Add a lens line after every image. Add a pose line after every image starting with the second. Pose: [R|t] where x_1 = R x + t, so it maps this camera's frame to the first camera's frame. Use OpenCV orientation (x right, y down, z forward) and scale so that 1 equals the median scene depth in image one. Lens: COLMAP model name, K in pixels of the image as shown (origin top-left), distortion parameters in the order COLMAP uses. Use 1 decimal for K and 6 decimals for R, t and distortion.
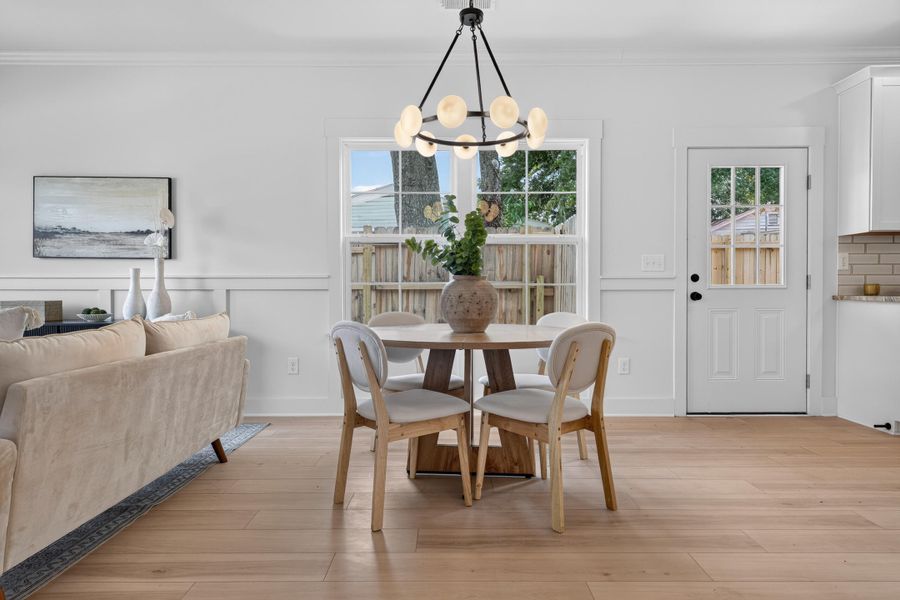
lens RADIAL K [[529.0, 0, 450.3], [0, 529.0, 288.3], [0, 0, 1]] dist [0.032999, -0.000447]
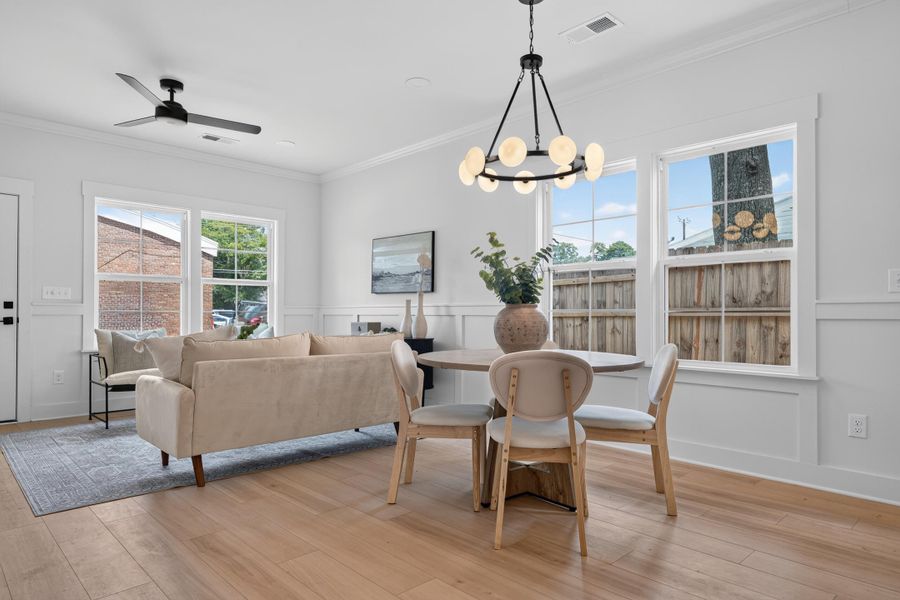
lens RADIAL K [[543.1, 0, 450.0], [0, 543.1, 300.0], [0, 0, 1]] dist [0.021786, 0.000730]
pose [[0.703906, -0.015279, -0.710129, 0.463911], [-0.004377, 0.999656, -0.025846, -0.000714], [0.710280, 0.021301, 0.703597, 0.088367]]
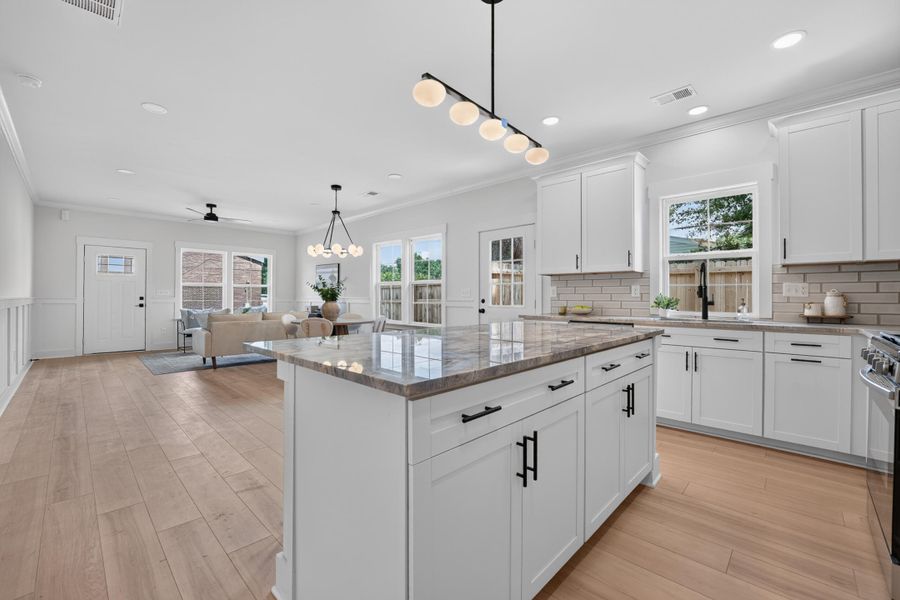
lens RADIAL K [[363.3, 0, 452.5], [0, 363.3, 290.7], [0, 0, 1]] dist [-0.018510, 0.000296]
pose [[0.737170, -0.006598, -0.675675, 1.252615], [-0.004953, 0.999873, -0.015167, -0.035719], [0.675689, 0.014528, 0.737044, -0.016597]]
